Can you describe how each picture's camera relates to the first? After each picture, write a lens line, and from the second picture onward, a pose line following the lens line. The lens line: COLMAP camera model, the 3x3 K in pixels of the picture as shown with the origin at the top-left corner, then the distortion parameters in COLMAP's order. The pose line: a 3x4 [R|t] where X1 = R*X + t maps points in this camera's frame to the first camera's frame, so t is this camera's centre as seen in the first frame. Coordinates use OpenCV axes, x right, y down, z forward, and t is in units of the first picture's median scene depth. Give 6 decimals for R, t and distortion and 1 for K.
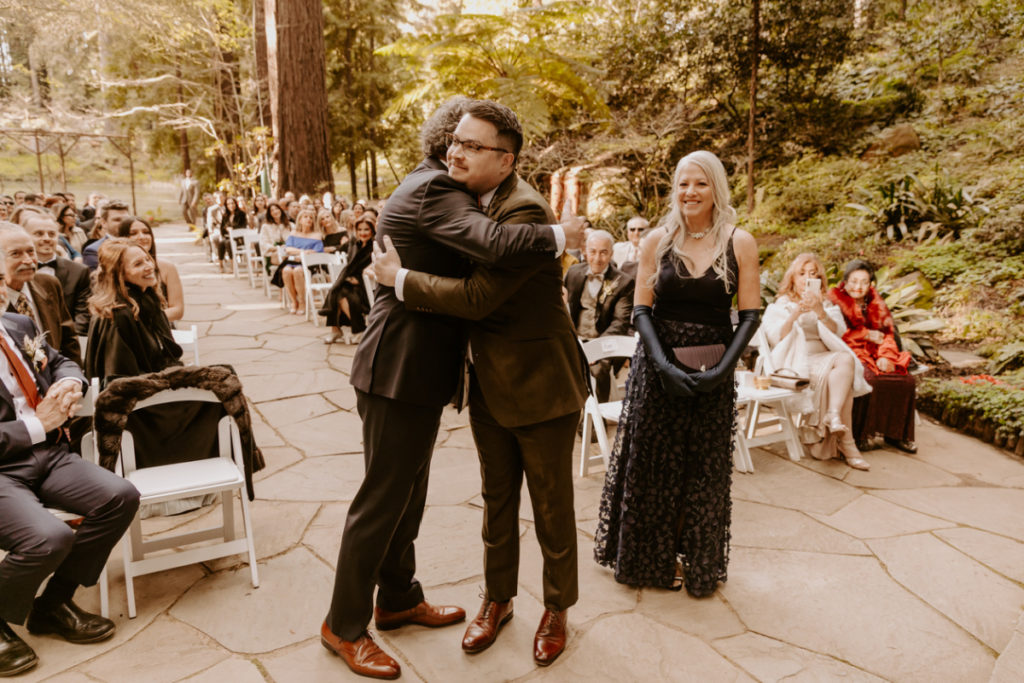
lens RADIAL K [[1561.4, 0, 512.0], [0, 1561.4, 341.5], [0, 0, 1]] dist [0.036252, -0.152424]
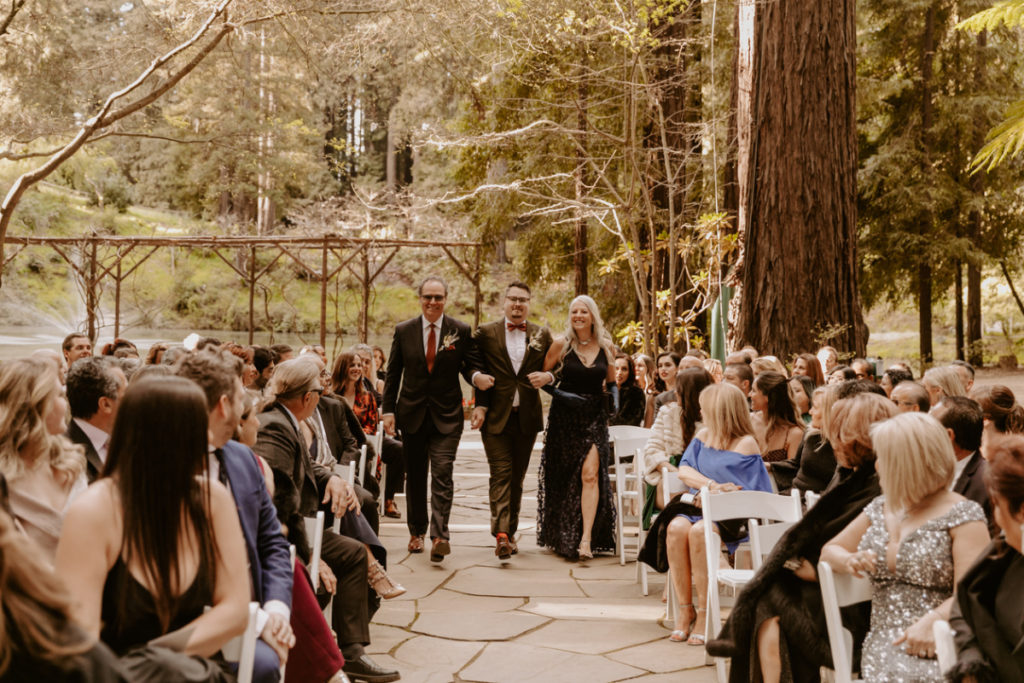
lens RADIAL K [[1463.8, 0, 512.0], [0, 1463.8, 341.5], [0, 0, 1]] dist [-0.010041, 0.038404]
pose [[0.855199, -0.006988, -0.518253, 0.016846], [-0.063308, 0.991014, -0.117832, -0.042481], [0.514419, 0.133579, 0.847071, 0.598580]]
